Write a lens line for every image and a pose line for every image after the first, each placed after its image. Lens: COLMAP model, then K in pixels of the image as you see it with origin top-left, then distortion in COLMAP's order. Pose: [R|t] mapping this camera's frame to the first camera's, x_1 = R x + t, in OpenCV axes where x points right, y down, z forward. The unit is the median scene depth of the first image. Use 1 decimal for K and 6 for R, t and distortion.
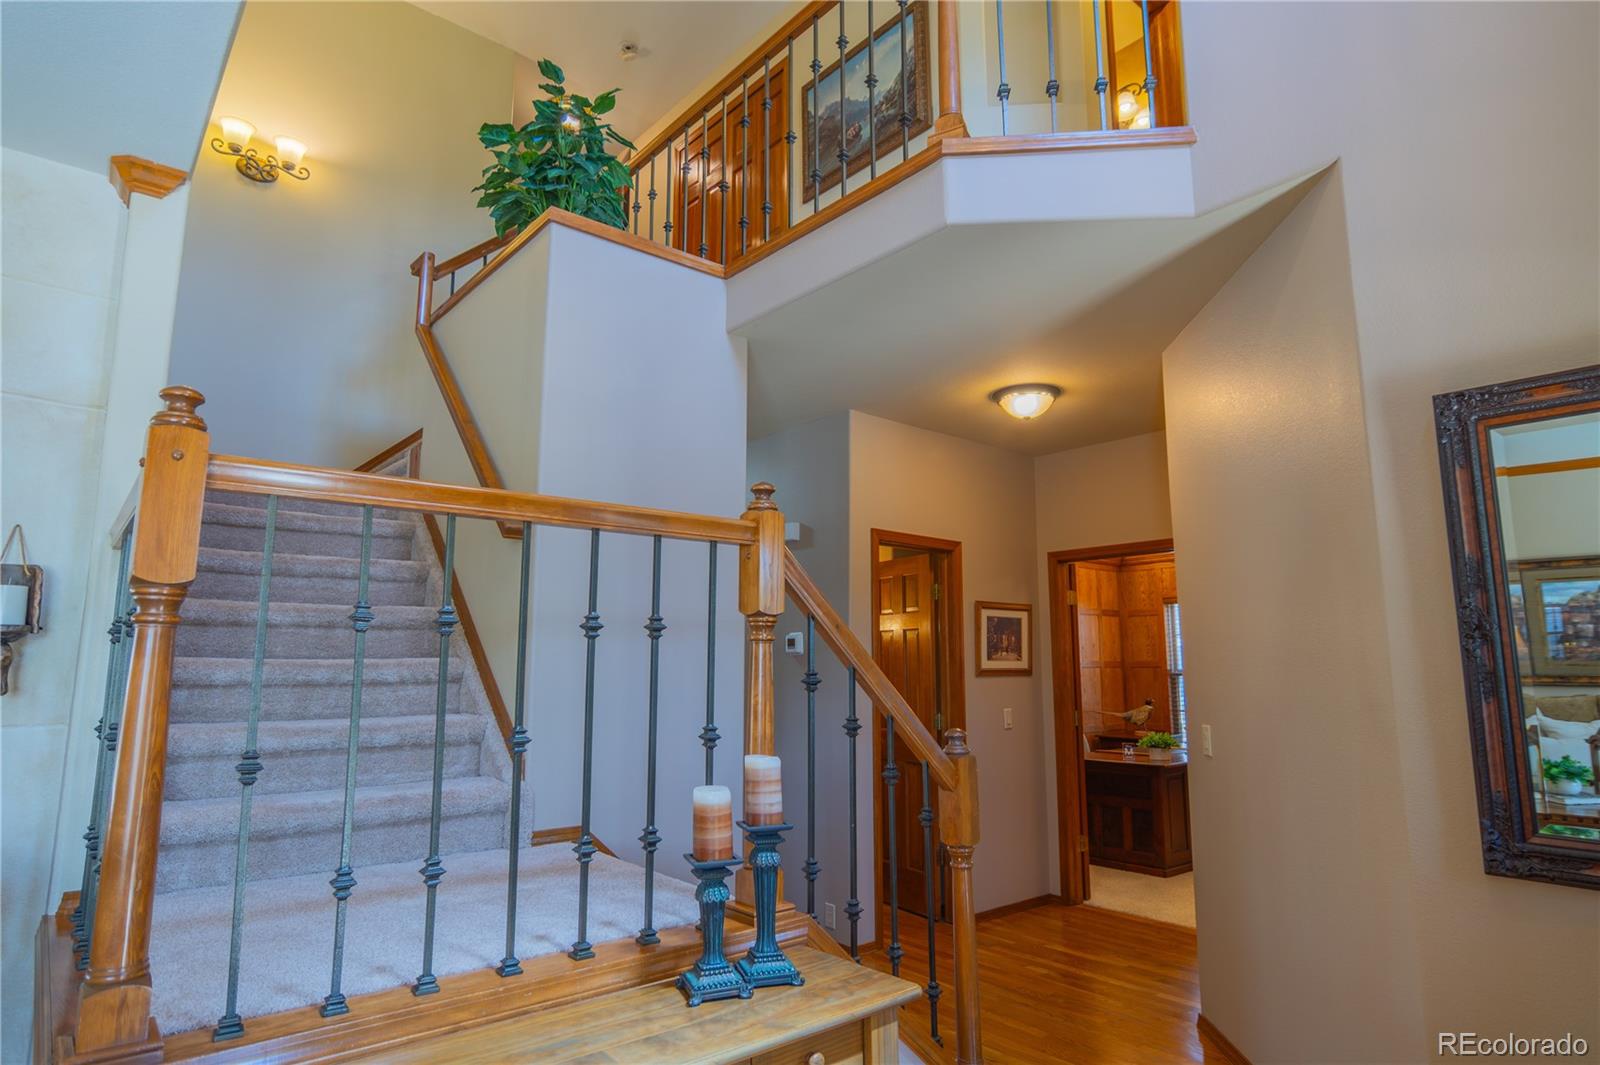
lens RADIAL K [[860.5, 0, 798.7], [0, 860.5, 529.8], [0, 0, 1]] dist [-0.015265, 0.009784]
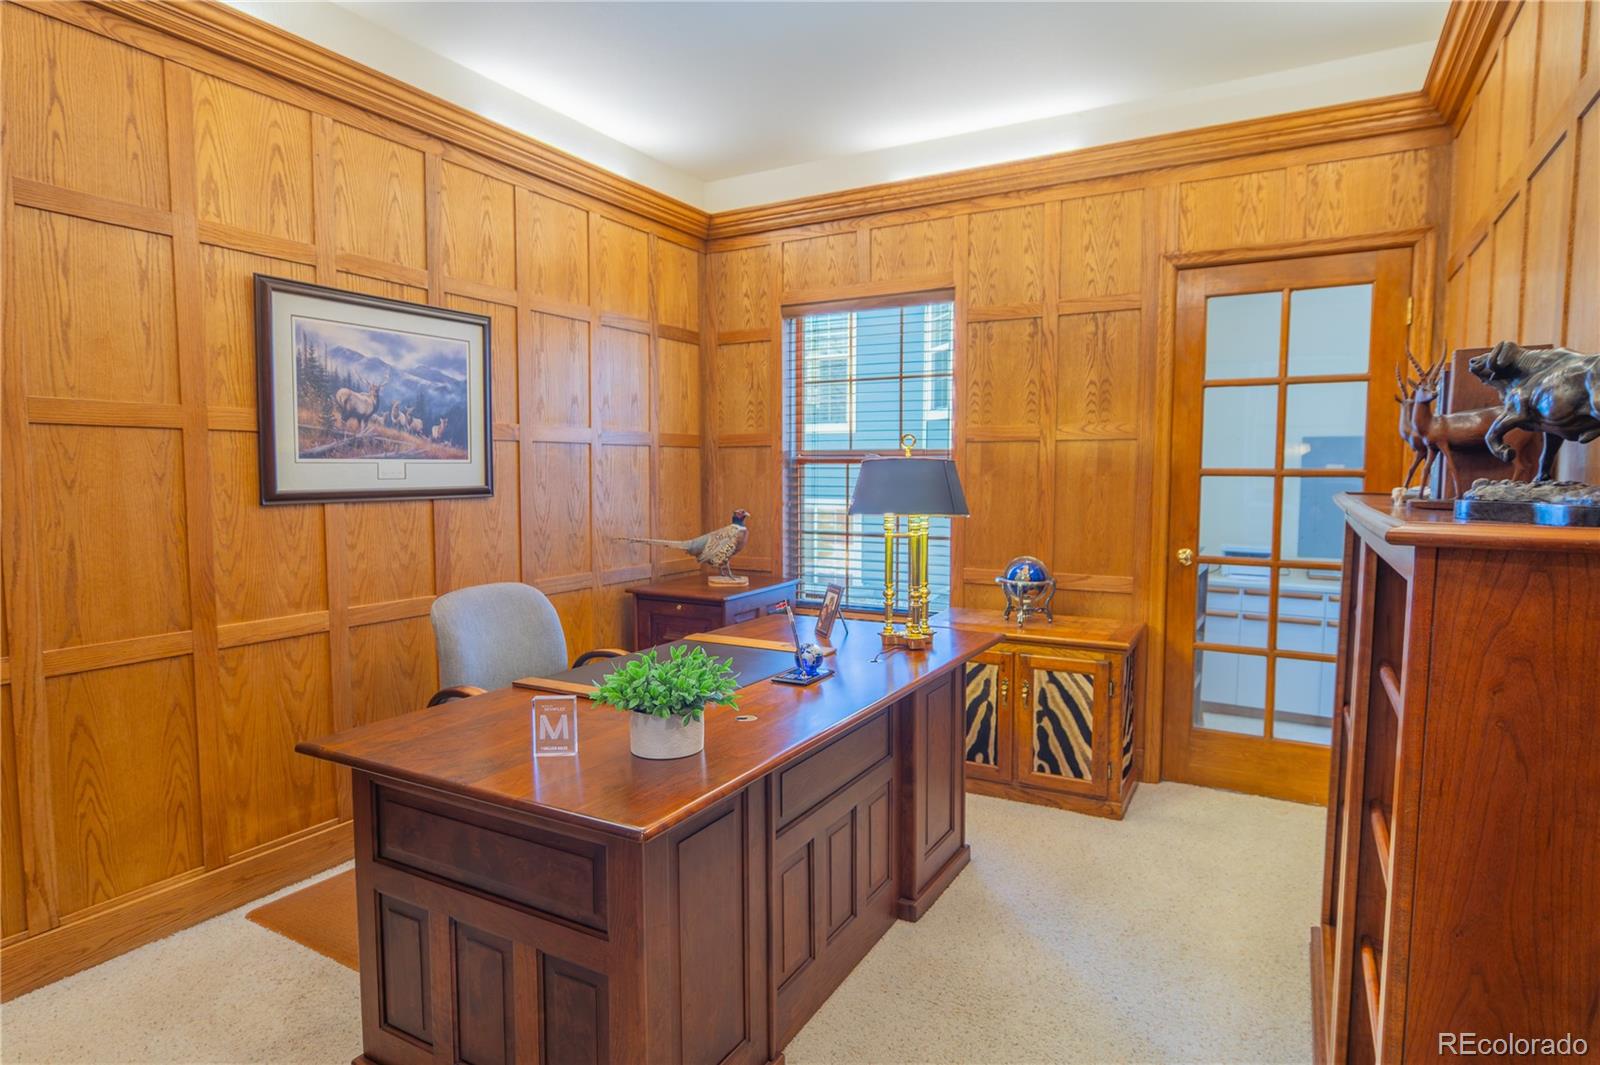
lens RADIAL K [[860.5, 0, 798.7], [0, 860.5, 529.8], [0, 0, 1]] dist [-0.015265, 0.009784]
pose [[0.935537, -0.031735, 0.351800, 0.256080], [-0.049662, 0.974246, 0.219949, 0.095182], [-0.349720, -0.223242, 0.909868, 0.521527]]
